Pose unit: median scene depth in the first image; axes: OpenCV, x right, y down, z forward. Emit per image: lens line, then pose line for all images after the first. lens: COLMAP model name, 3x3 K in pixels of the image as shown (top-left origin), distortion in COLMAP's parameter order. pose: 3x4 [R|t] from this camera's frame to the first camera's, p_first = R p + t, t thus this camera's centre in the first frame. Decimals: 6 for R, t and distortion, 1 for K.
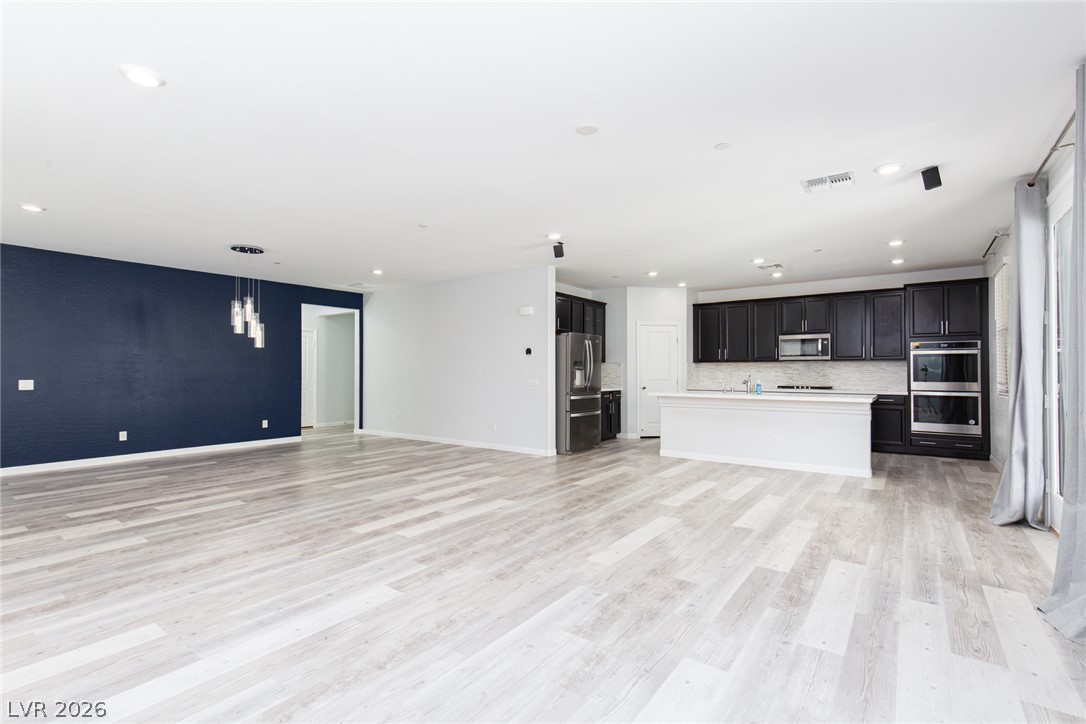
lens RADIAL K [[493.4, 0, 545.8], [0, 493.4, 365.4], [0, 0, 1]] dist [0.000530, -0.001003]
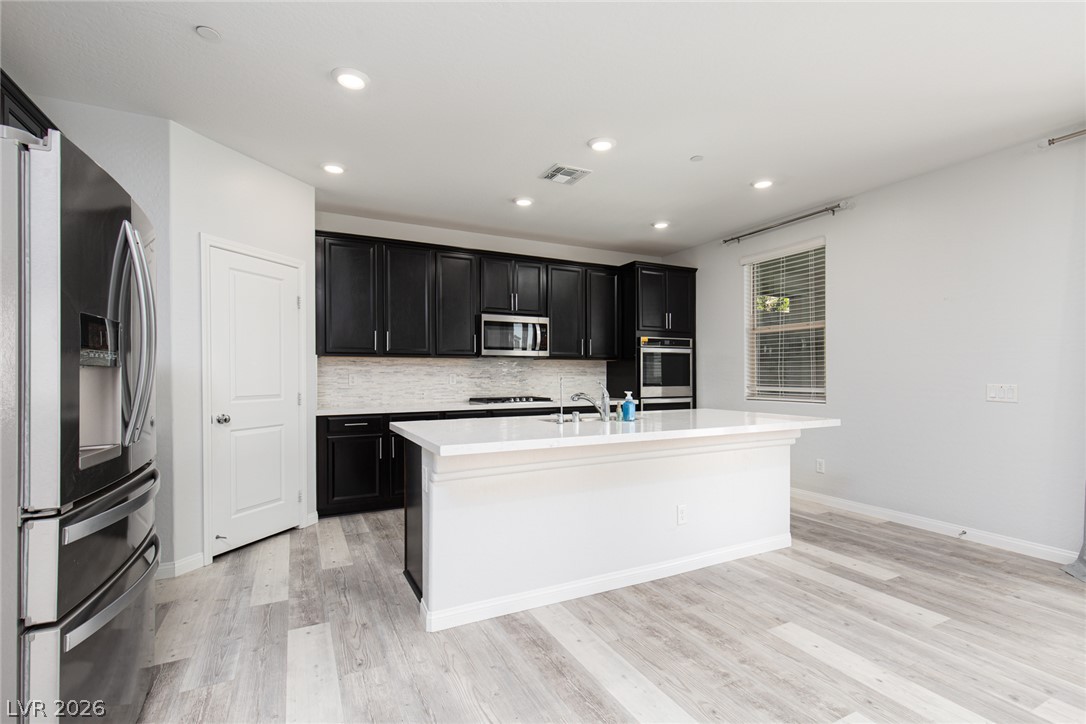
lens RADIAL K [[493.4, 0, 545.9], [0, 493.4, 366.9], [0, 0, 1]] dist [0.000530, -0.001003]
pose [[0.439272, 0.013801, 0.898248, -0.029513], [-0.006154, 0.999905, -0.012354, 0.010852], [-0.898333, -0.000101, 0.439316, 0.710157]]
